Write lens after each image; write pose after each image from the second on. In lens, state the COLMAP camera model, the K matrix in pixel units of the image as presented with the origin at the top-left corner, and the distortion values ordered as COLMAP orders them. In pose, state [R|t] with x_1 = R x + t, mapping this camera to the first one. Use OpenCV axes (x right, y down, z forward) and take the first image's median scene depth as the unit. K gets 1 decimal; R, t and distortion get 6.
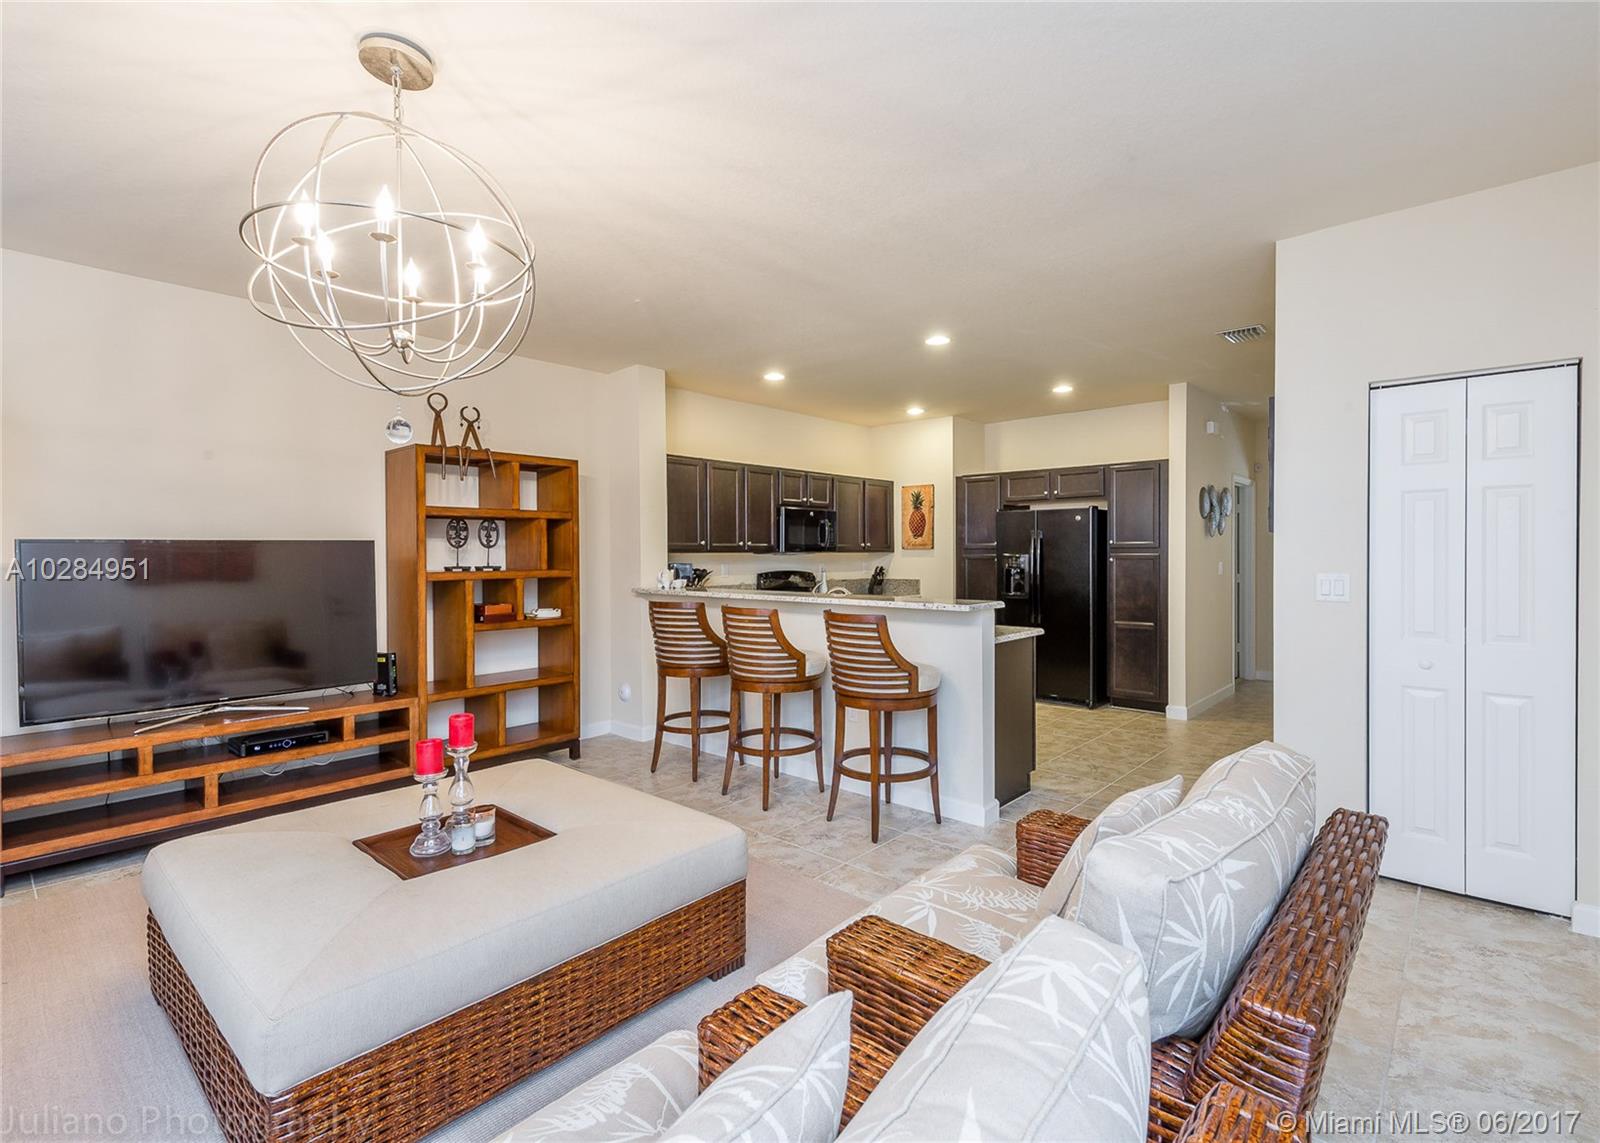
lens RADIAL K [[735.6, 0, 835.9], [0, 735.6, 562.6], [0, 0, 1]] dist [-0.033000, -0.000005]
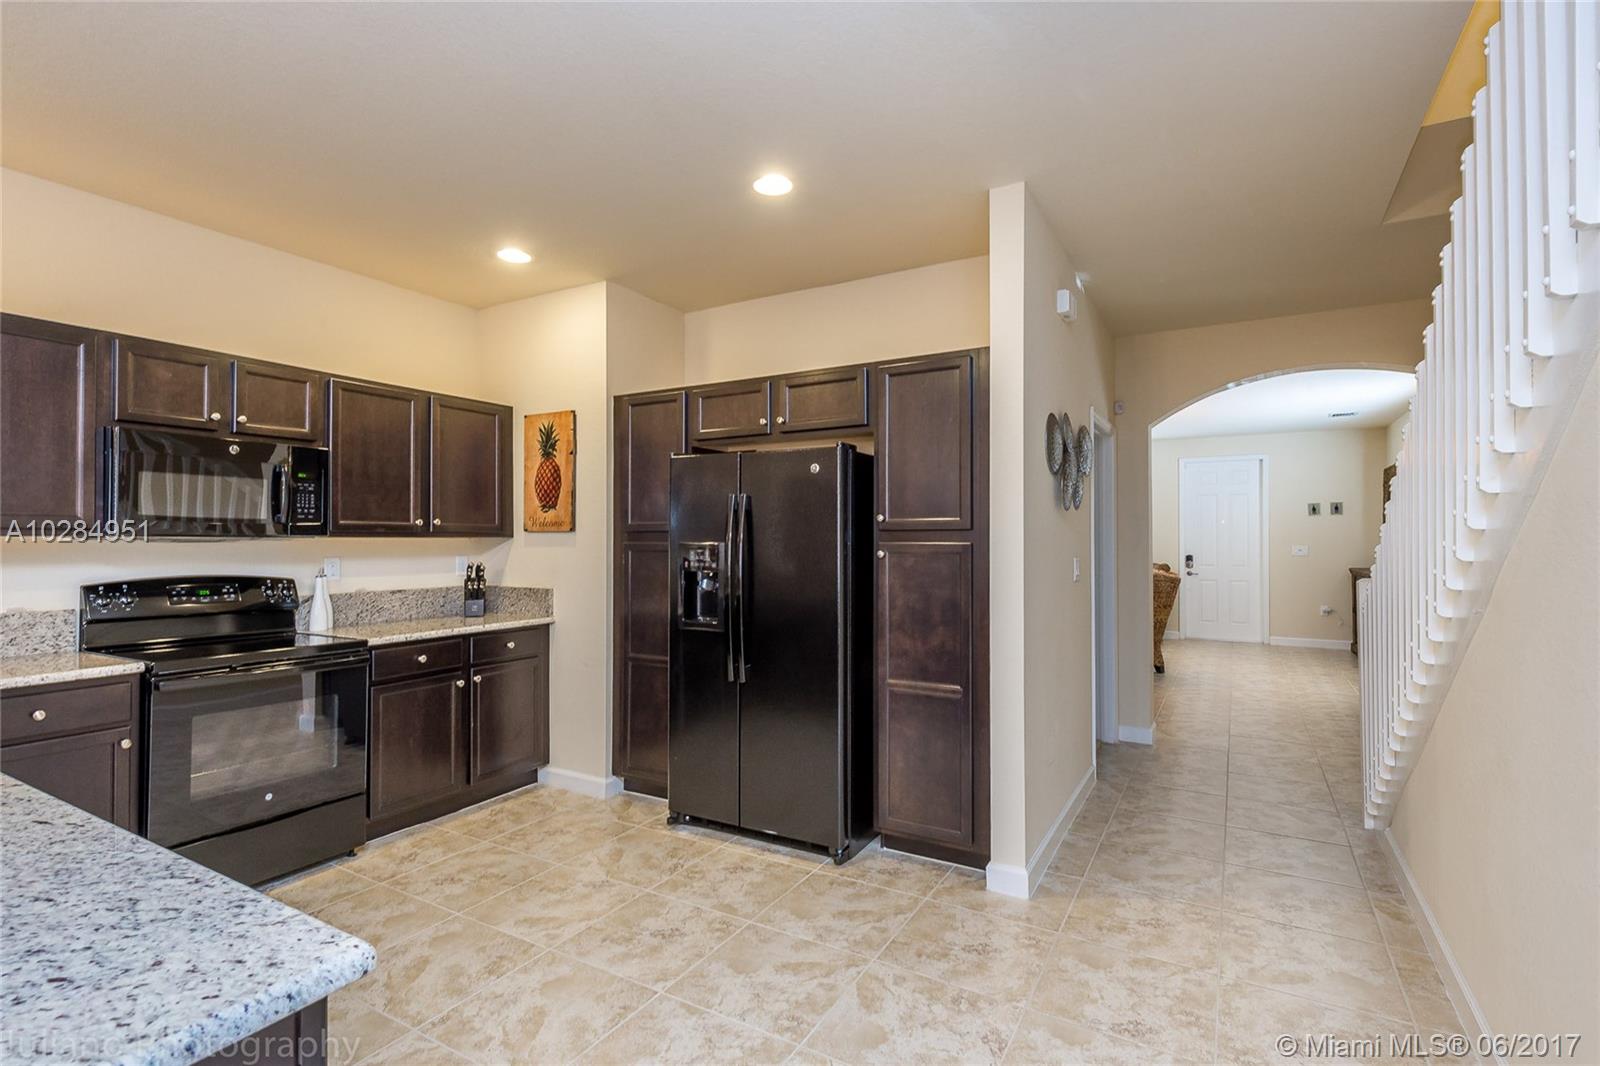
lens RADIAL K [[757.3, 0, 825.0], [0, 757.3, 534.0], [0, 0, 1]] dist [0.000338, -0.004889]
pose [[0.978083, 0.006045, 0.208128, 0.233886], [-0.001551, 0.999762, -0.021750, -0.006269], [-0.208210, 0.020950, 0.977860, 0.508999]]
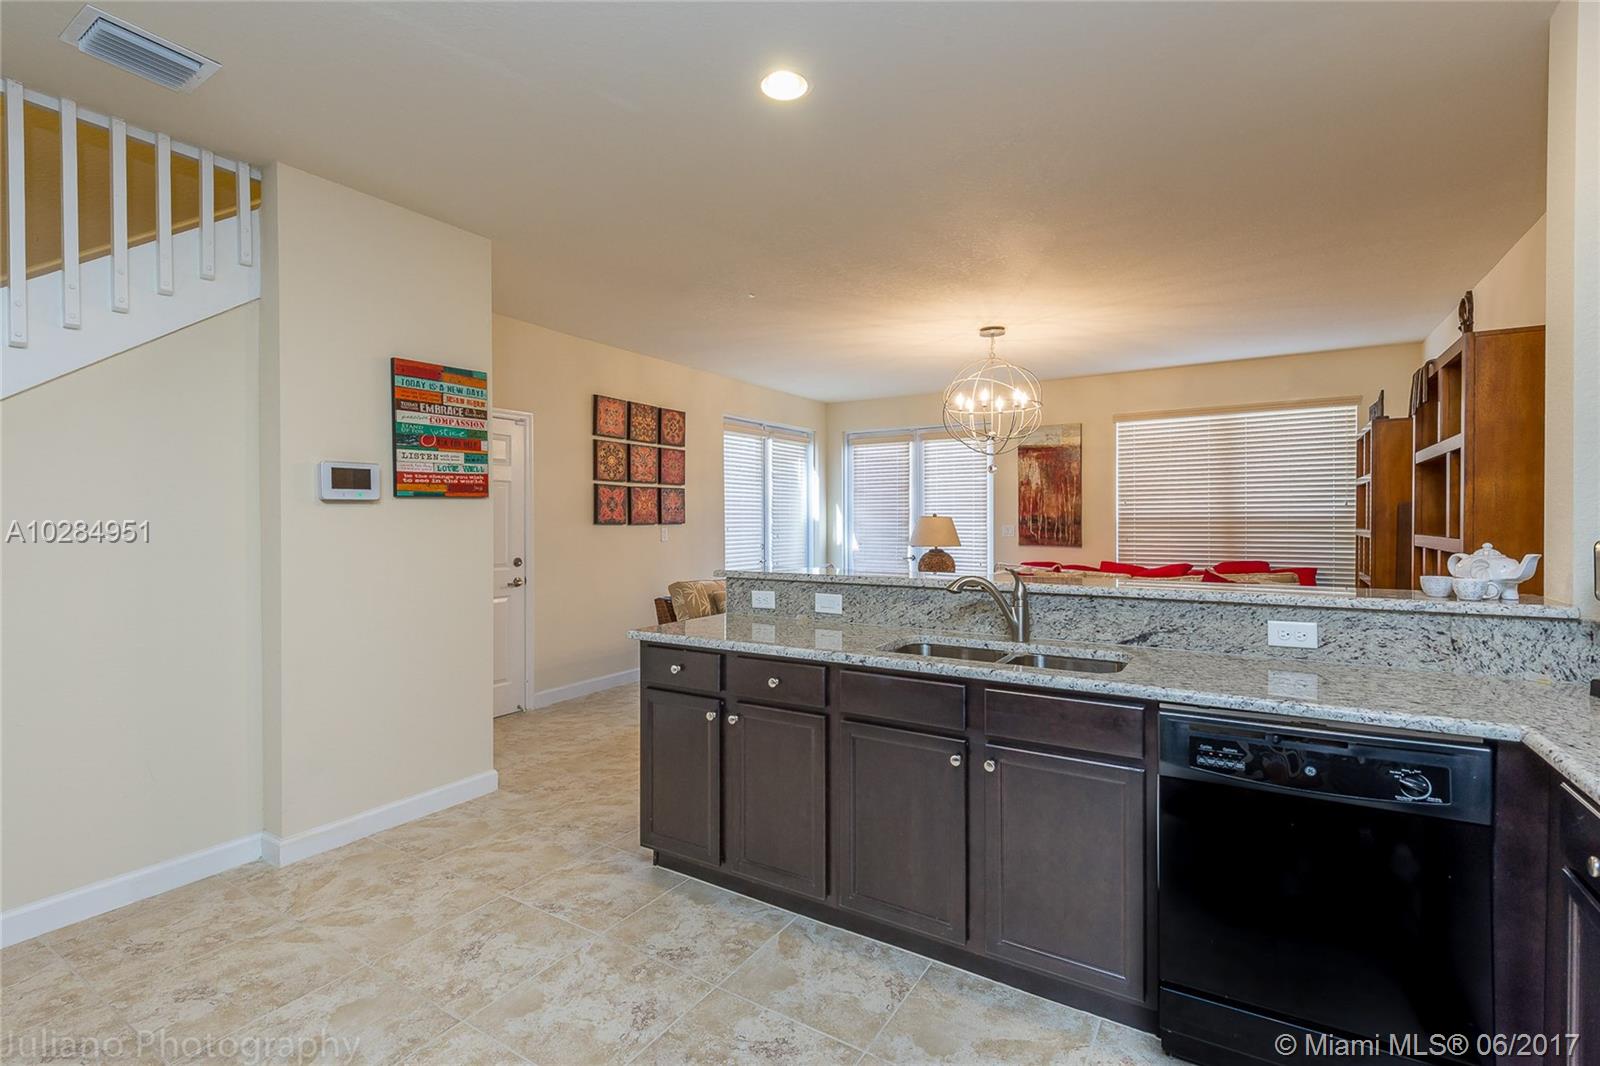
lens RADIAL K [[724.2, 0, 801.5], [0, 724.2, 524.8], [0, 0, 1]] dist [0.009721, -0.000047]
pose [[-0.990003, 0.008544, -0.140790, 0.145619], [0.005766, 0.999781, 0.020128, -0.011497], [0.140931, 0.019115, -0.989835, 1.105220]]
